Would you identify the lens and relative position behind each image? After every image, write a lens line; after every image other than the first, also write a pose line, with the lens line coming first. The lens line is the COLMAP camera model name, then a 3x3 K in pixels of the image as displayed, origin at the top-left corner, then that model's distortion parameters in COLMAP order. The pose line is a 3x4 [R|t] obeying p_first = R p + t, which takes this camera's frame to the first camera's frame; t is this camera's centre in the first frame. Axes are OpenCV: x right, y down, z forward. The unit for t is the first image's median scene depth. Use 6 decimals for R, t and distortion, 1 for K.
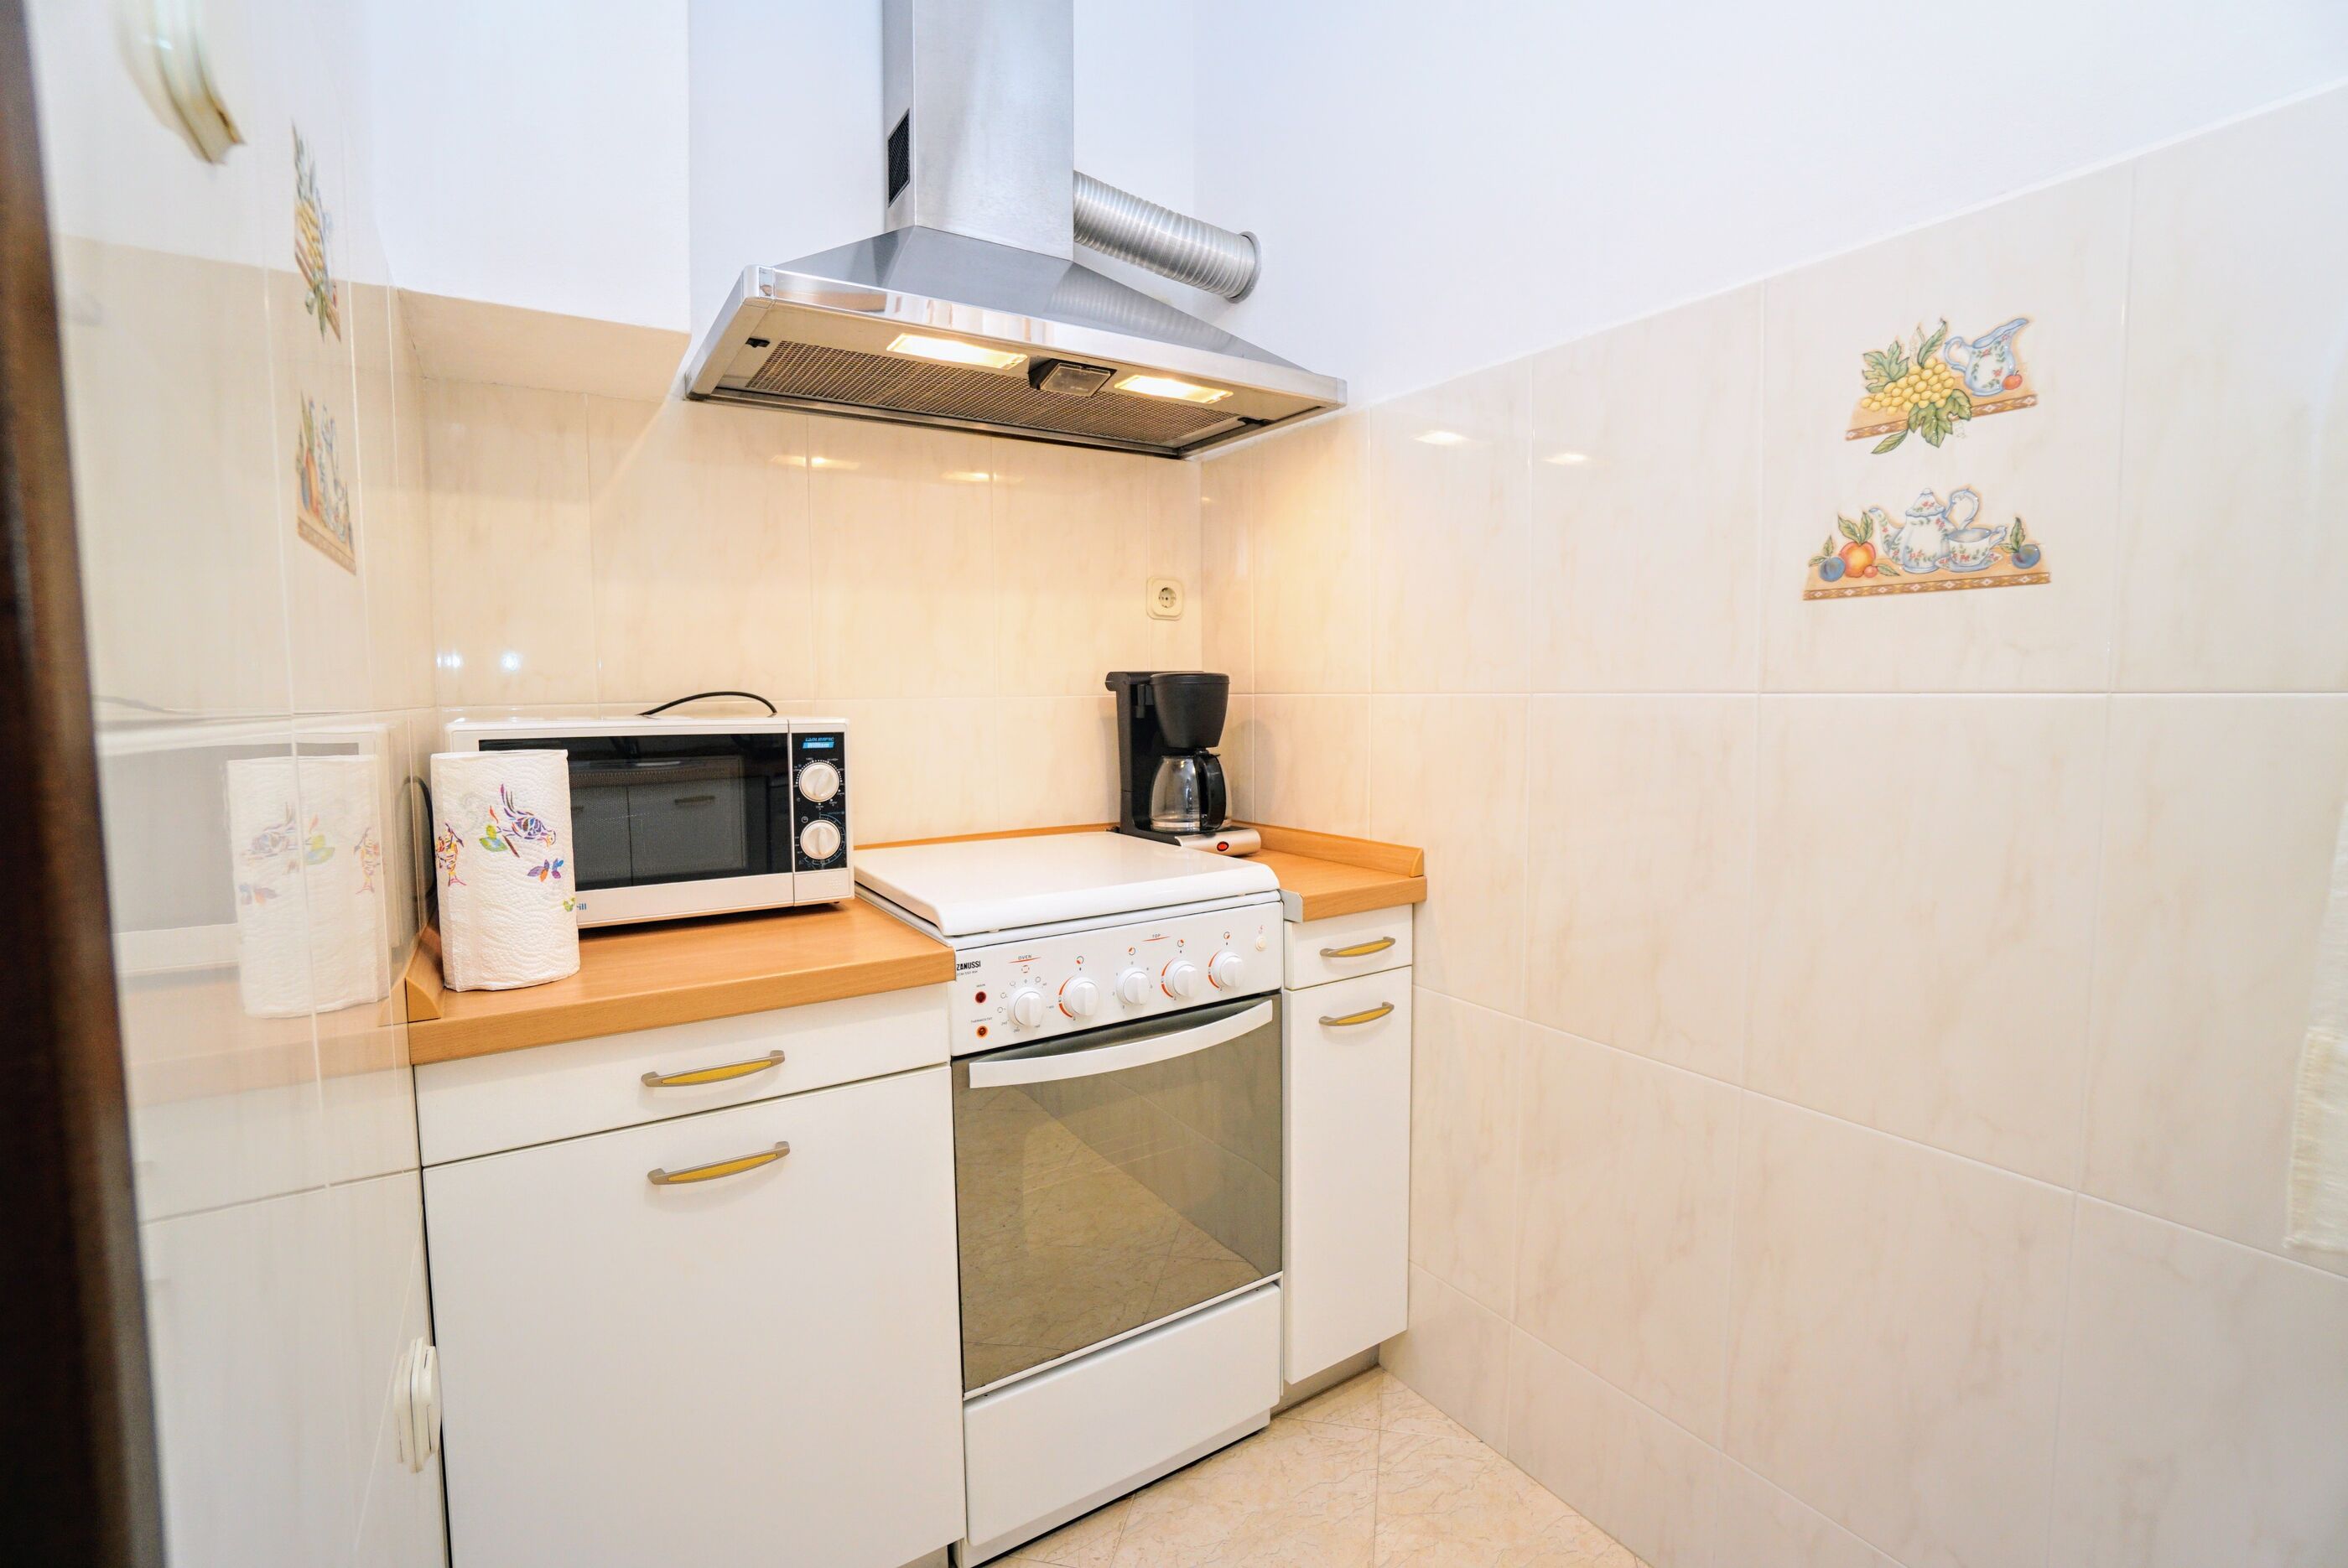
lens RADIAL K [[1035.0, 0, 1180.3], [0, 1035.0, 775.1], [0, 0, 1]] dist [-0.060980, 0.021425]
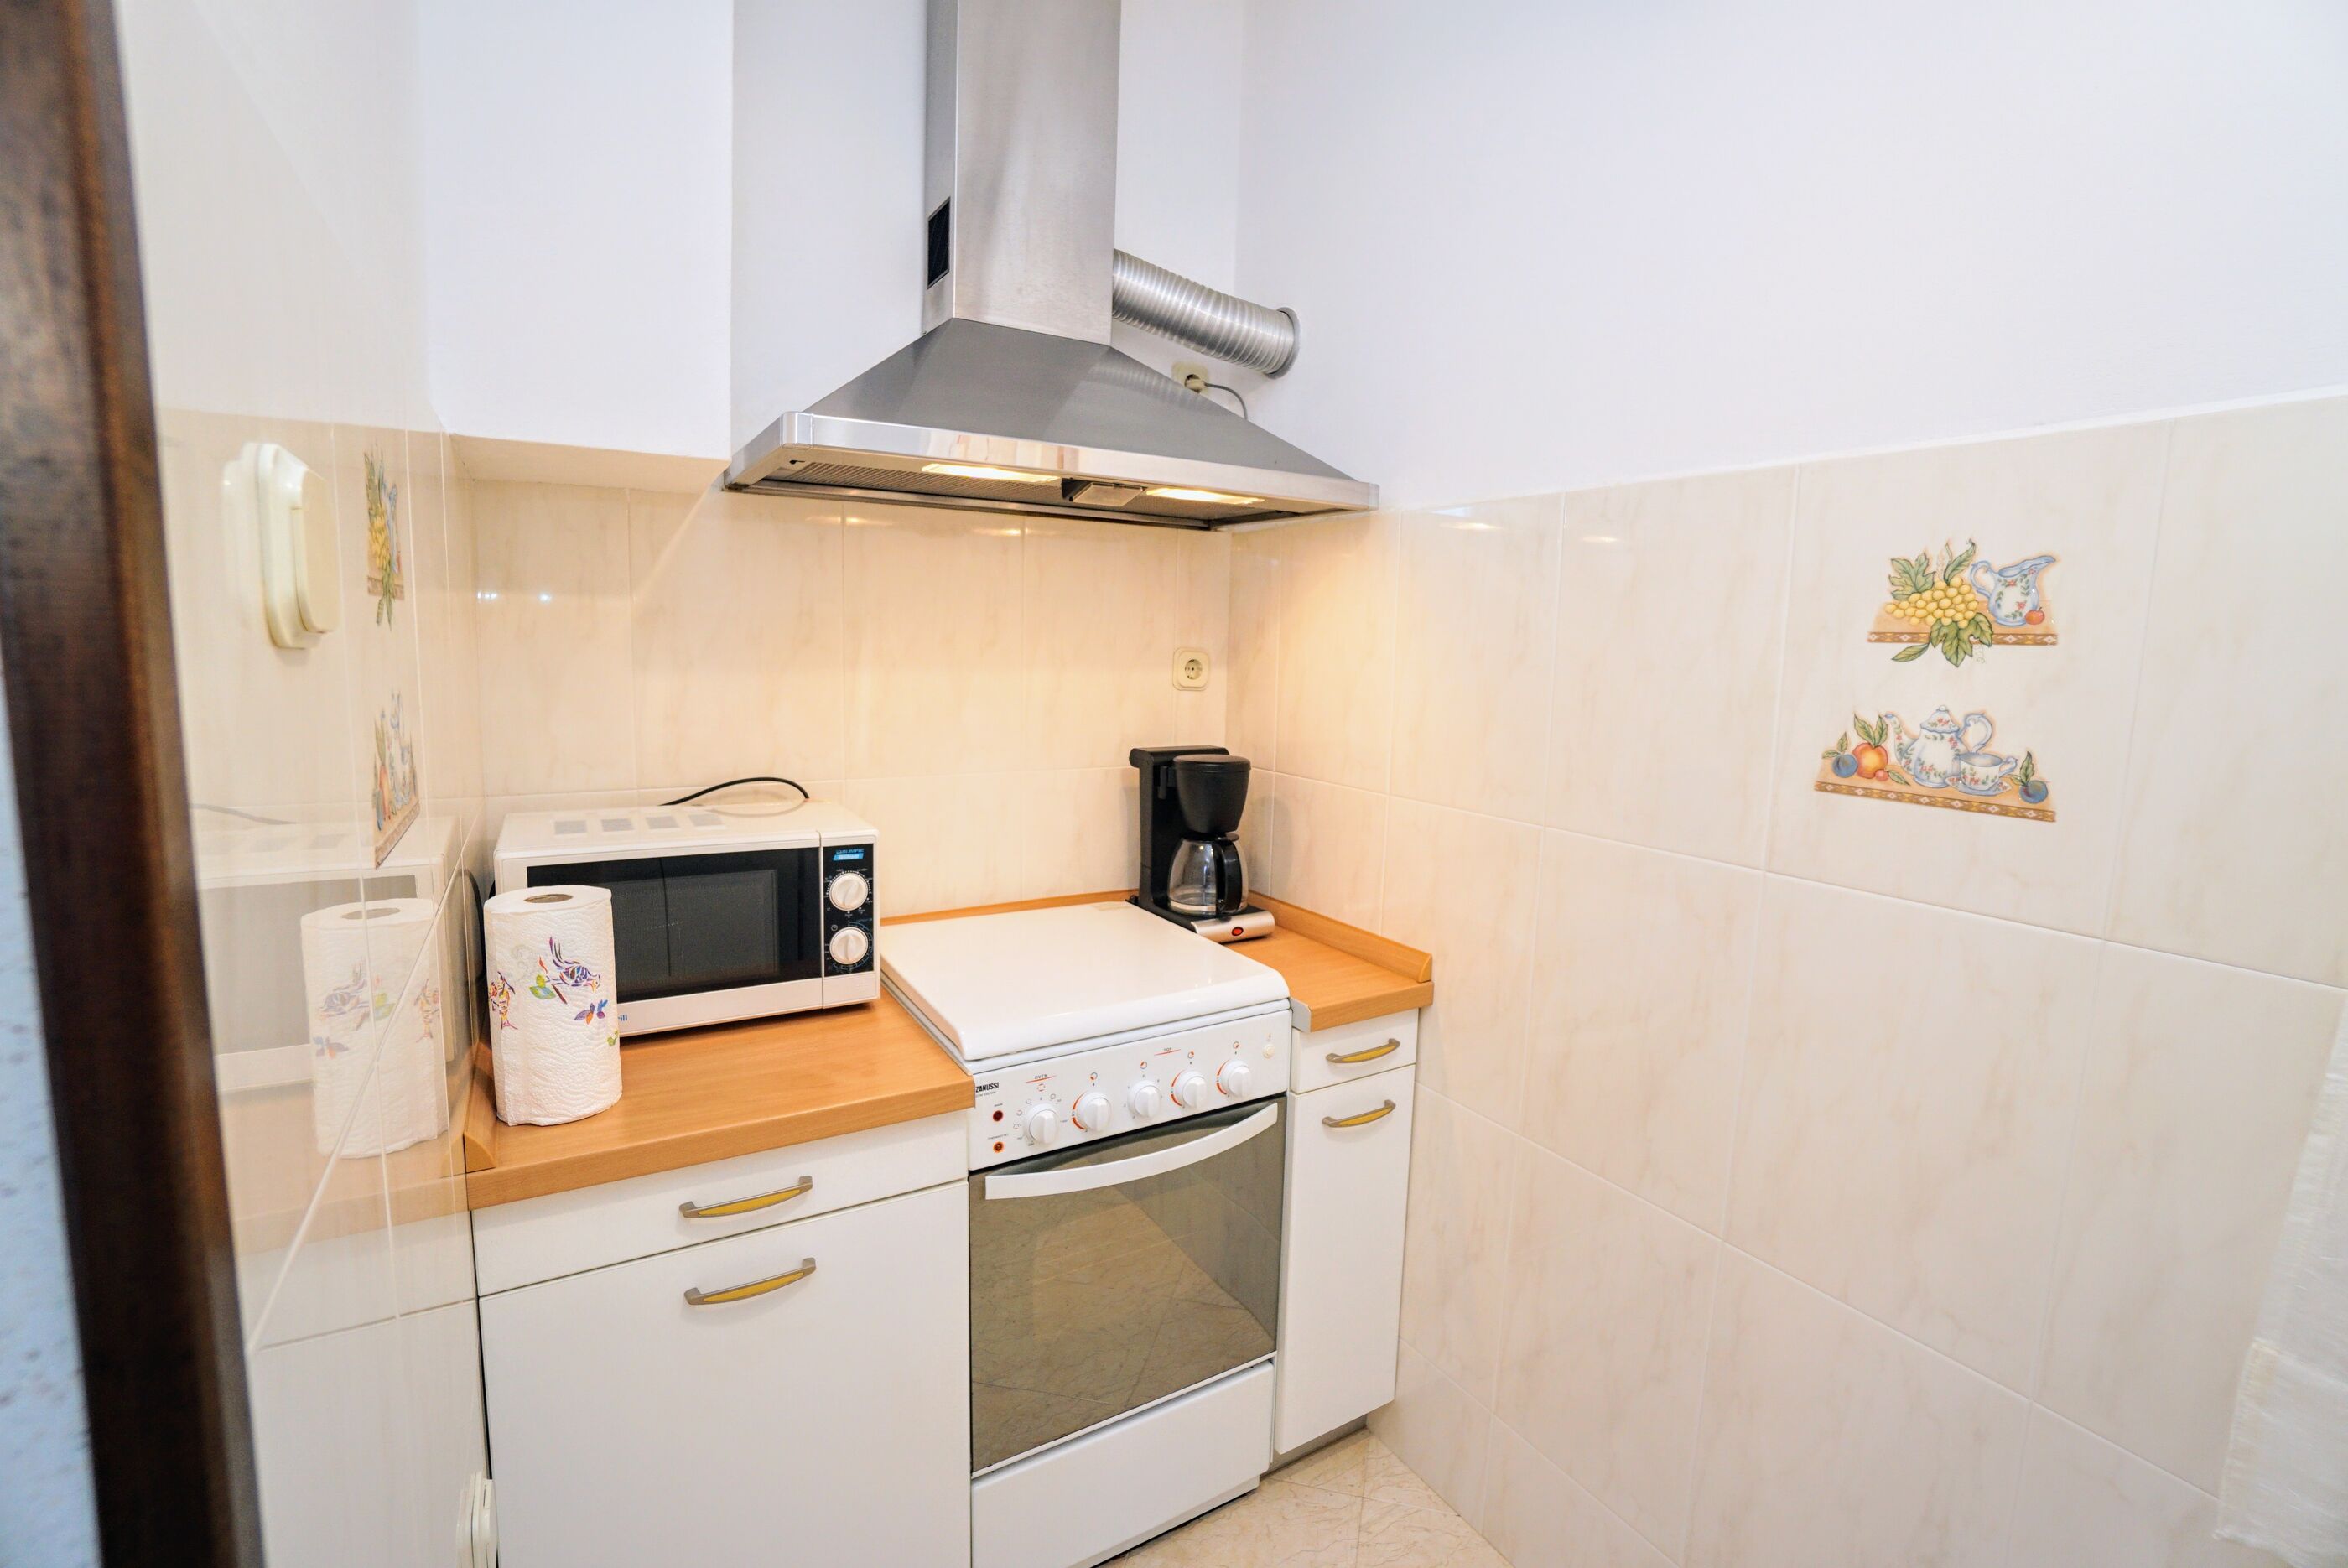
lens RADIAL K [[1035.0, 0, 1179.5], [0, 1035.0, 775.2], [0, 0, 1]] dist [-0.060980, 0.021425]
pose [[0.998966, 0.037896, -0.025108, 0.004443], [-0.036652, 0.998161, 0.048275, -0.171370], [0.026891, -0.047304, 0.998518, -0.023281]]
